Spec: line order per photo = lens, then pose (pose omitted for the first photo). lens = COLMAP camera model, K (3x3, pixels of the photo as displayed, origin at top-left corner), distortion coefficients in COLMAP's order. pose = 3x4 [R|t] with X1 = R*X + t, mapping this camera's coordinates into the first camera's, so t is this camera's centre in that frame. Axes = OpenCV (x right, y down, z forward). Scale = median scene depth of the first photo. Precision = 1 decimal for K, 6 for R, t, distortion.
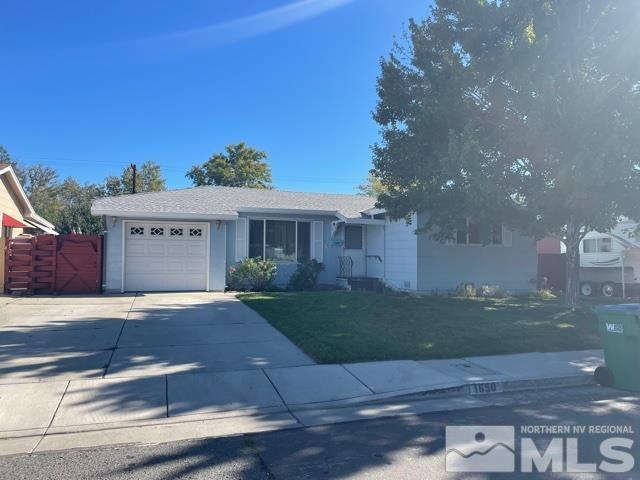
lens RADIAL K [[482.6, 0, 317.5], [0, 482.6, 226.2], [0, 0, 1]] dist [0.095946, -0.139887]
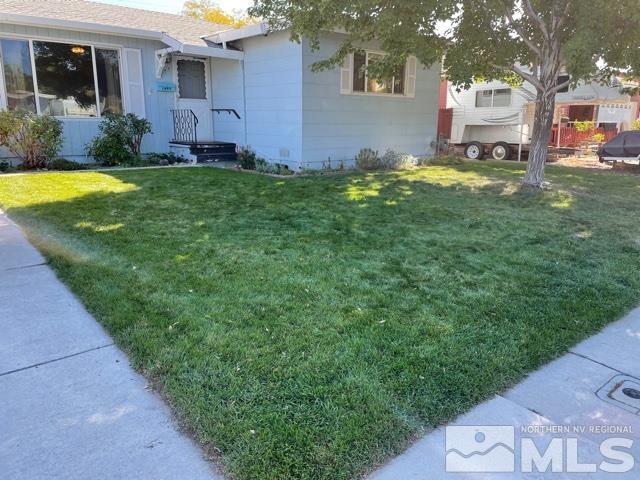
lens RADIAL K [[482.6, 0, 317.5], [0, 482.6, 226.2], [0, 0, 1]] dist [0.095946, -0.139887]
pose [[0.934711, -0.073172, 0.347794, -0.011423], [-0.028479, 0.960010, 0.278514, 0.026146], [-0.354265, -0.270235, 0.895248, 0.315412]]
